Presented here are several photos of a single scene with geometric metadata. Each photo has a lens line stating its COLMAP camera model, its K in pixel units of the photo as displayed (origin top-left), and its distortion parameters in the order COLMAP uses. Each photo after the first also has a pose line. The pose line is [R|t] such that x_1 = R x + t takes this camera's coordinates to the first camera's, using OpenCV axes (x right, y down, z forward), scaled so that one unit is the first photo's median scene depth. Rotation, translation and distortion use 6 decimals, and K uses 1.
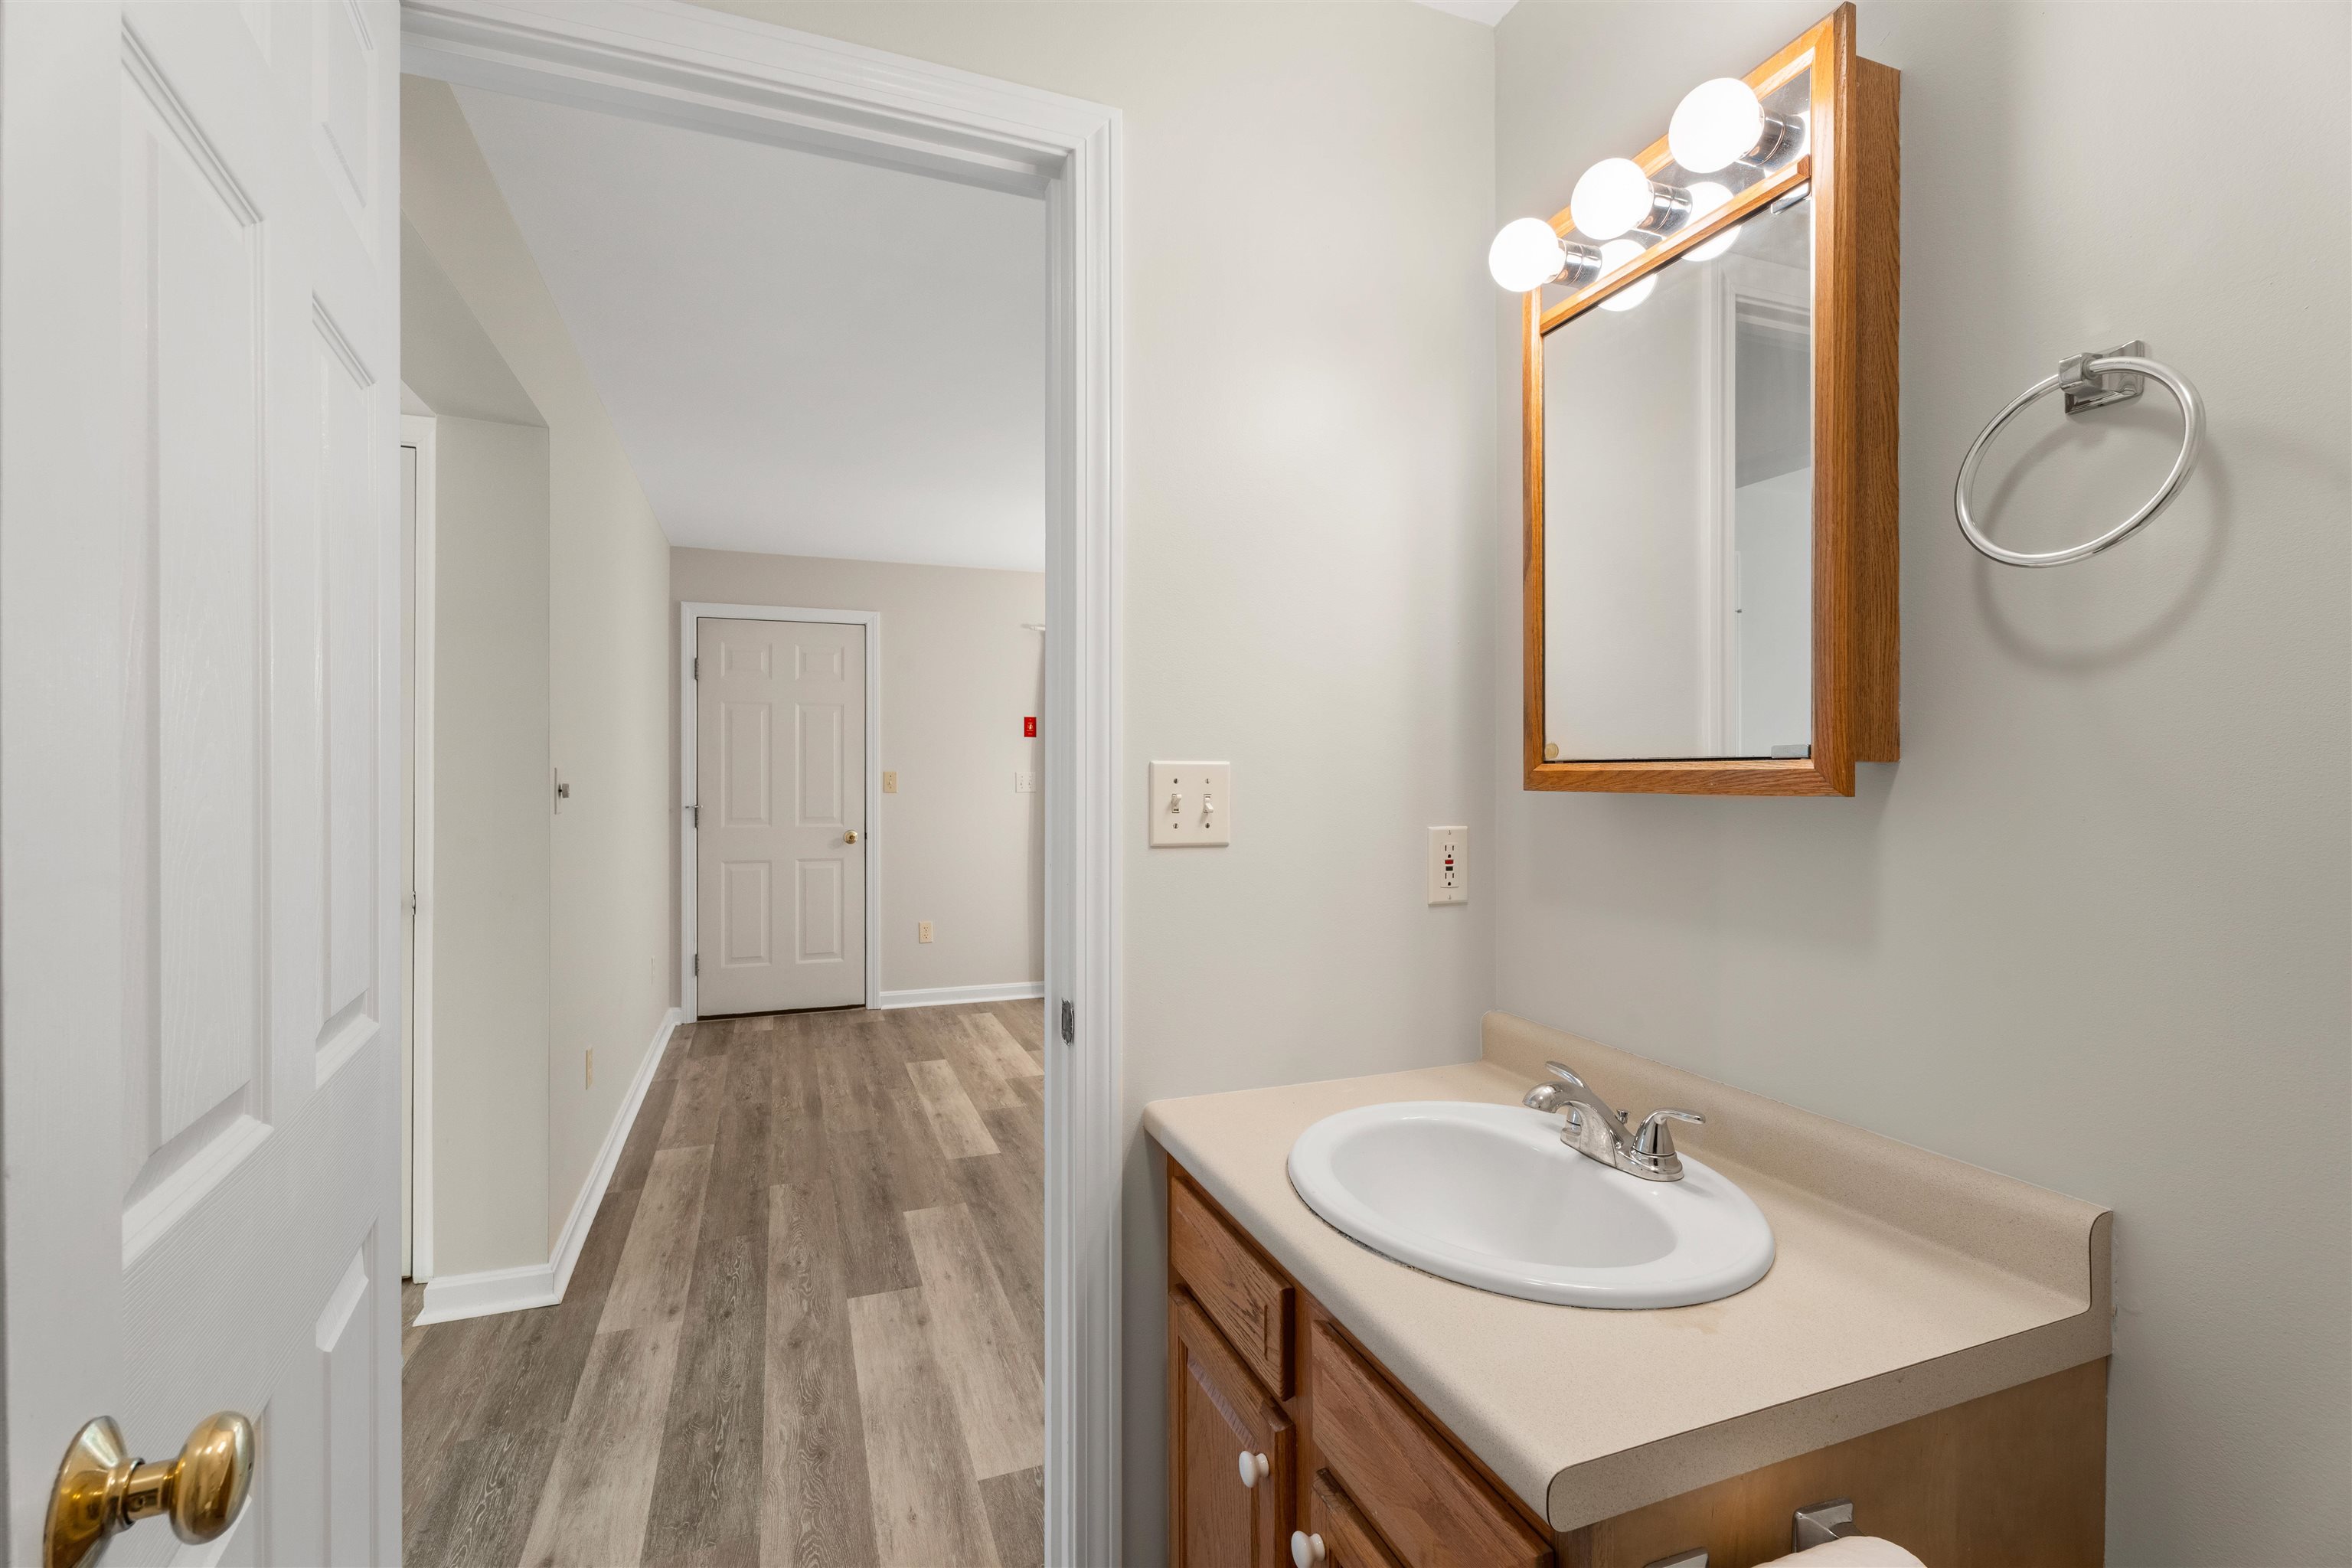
lens RADIAL K [[1045.2, 0, 1172.6], [0, 1045.2, 771.5], [0, 0, 1]] dist [-0.000491, 0.000164]
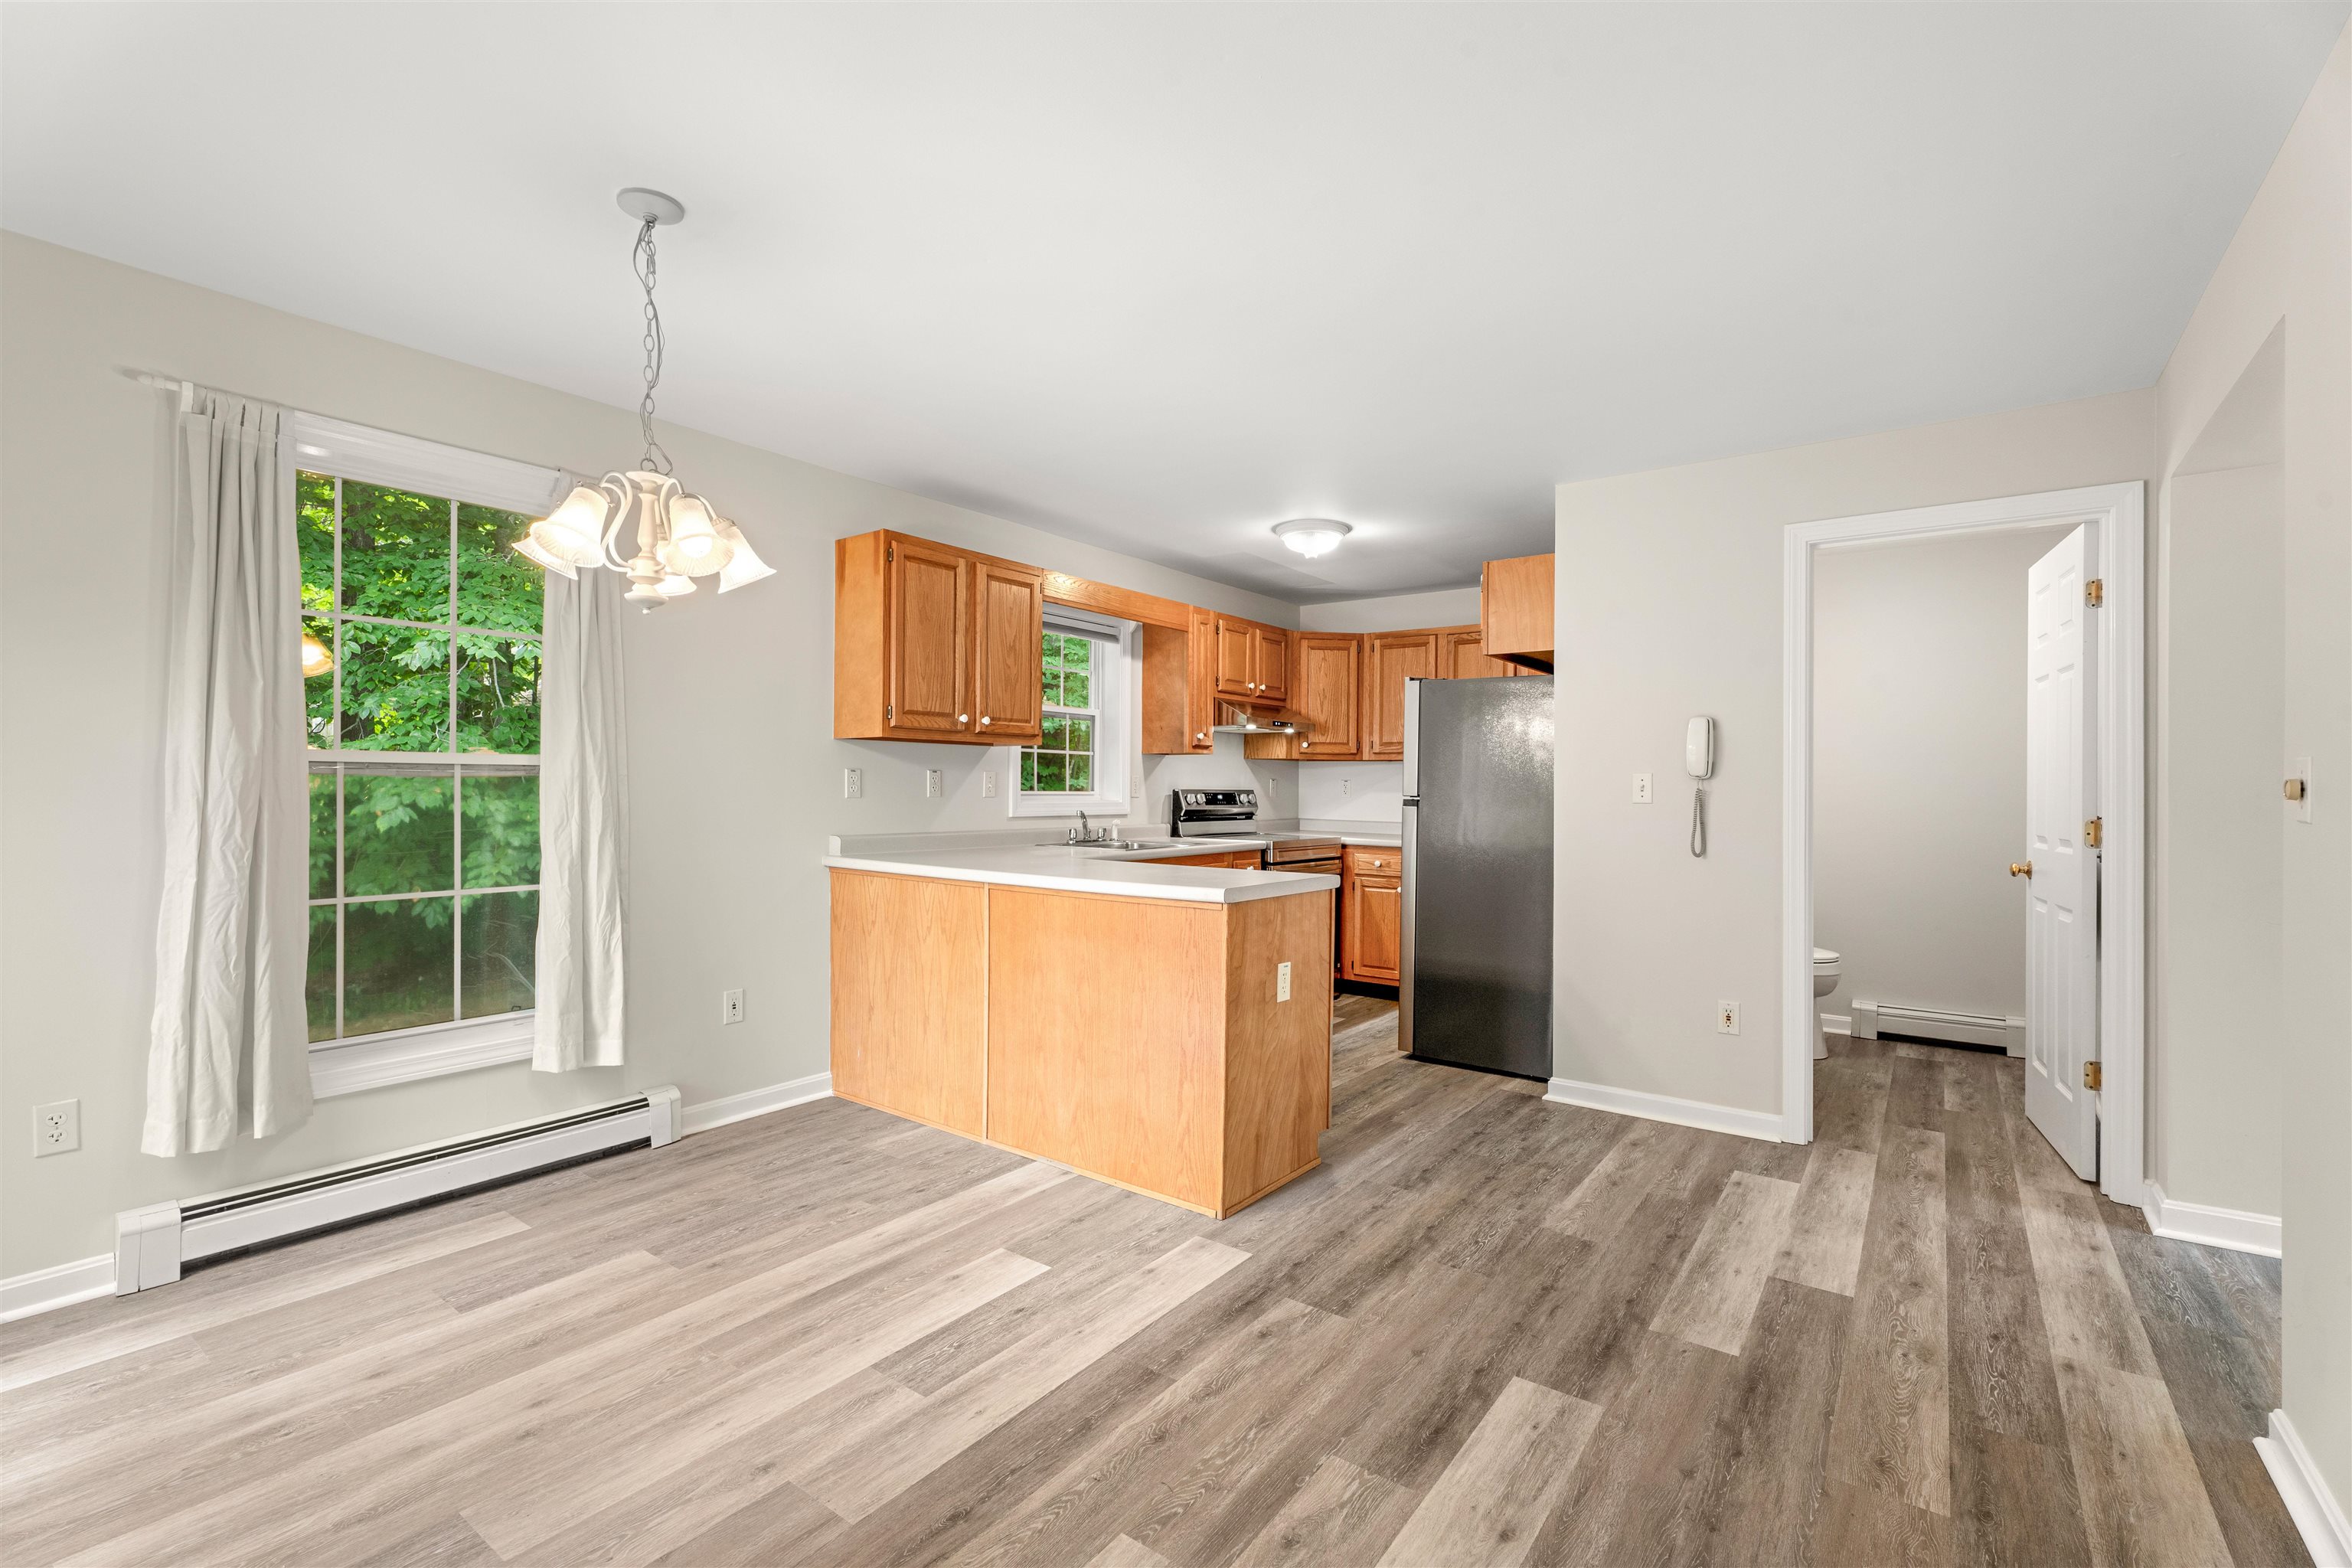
lens RADIAL K [[1032.8, 0, 1173.0], [0, 1032.8, 788.1], [0, 0, 1]] dist [0.000496, -0.000401]
pose [[-0.543073, -0.003335, 0.839679, -0.504858], [-0.011176, 0.999932, -0.003257, 0.018821], [-0.839611, -0.011153, -0.543073, 1.341476]]
